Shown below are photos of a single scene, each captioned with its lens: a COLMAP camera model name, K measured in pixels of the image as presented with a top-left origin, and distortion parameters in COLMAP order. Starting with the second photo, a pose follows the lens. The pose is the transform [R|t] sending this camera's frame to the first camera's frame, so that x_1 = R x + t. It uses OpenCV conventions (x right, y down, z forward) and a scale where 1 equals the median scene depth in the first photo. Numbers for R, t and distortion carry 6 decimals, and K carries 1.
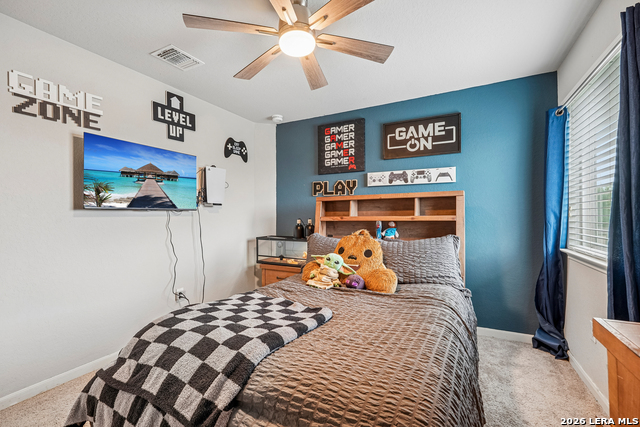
lens RADIAL K [[281.3, 0, 317.5], [0, 281.3, 214.1], [0, 0, 1]] dist [-0.007713, 0.000208]
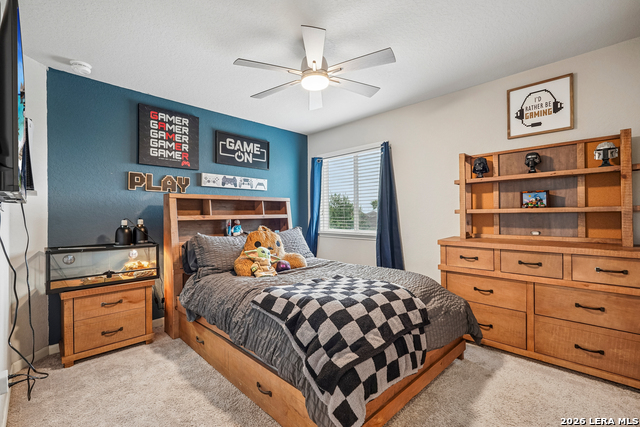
lens RADIAL K [[281.3, 0, 317.5], [0, 281.3, 214.1], [0, 0, 1]] dist [-0.007713, 0.000208]
pose [[0.296432, 0.001941, 0.955052, -0.697263], [-0.002006, 0.999997, -0.001410, 0.003660], [-0.955052, -0.001498, 0.296435, 0.313179]]
